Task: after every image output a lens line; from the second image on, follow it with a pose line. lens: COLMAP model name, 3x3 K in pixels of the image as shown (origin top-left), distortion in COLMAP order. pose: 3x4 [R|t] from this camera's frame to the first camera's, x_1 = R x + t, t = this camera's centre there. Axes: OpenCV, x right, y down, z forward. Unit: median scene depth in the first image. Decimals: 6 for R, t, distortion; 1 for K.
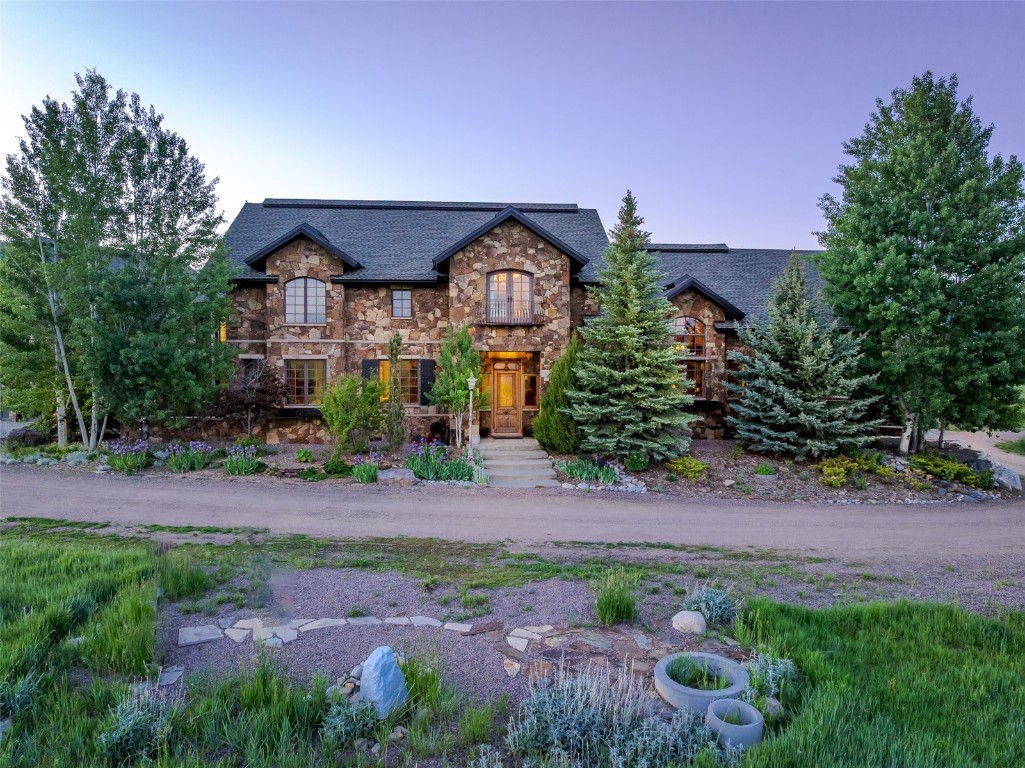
lens RADIAL K [[706.3, 0, 512.5], [0, 706.3, 384.0], [0, 0, 1]] dist [-0.044993, -0.000151]
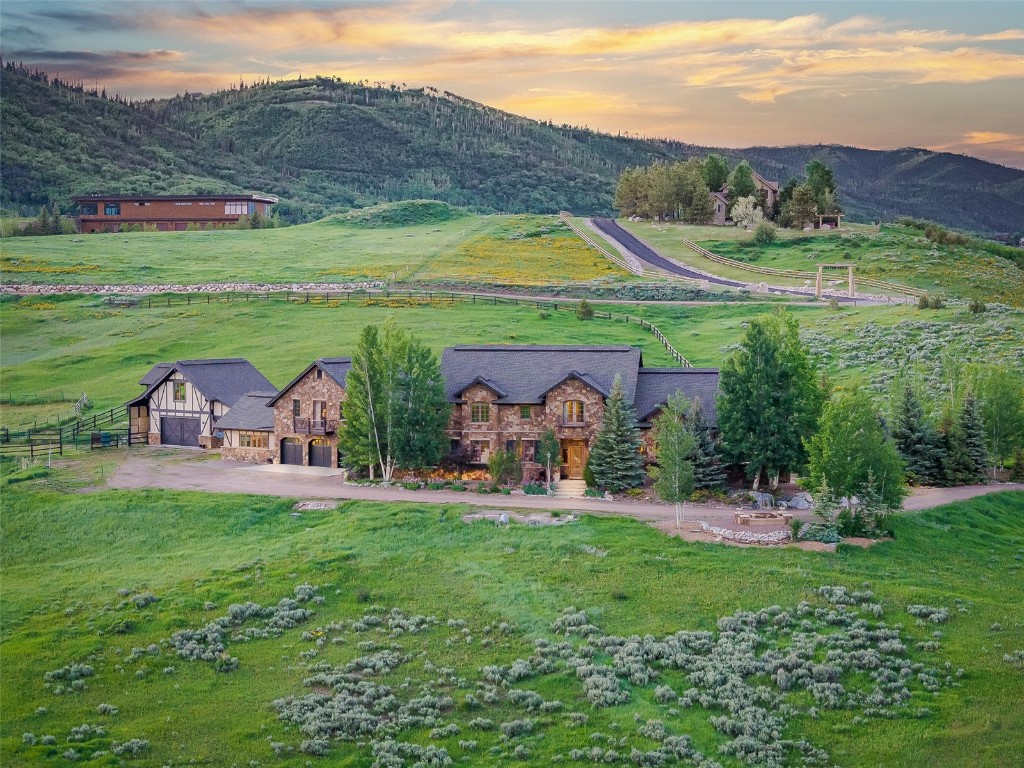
lens RADIAL K [[2088.7, 0, 512.0], [0, 2088.7, 384.0], [0, 0, 1]] dist [-0.051423, -0.106310]
pose [[0.974543, 0.009315, -0.224008, 1.219464], [-0.003849, 0.999684, 0.024825, -0.365251], [0.224168, -0.023331, 0.974271, -5.154755]]
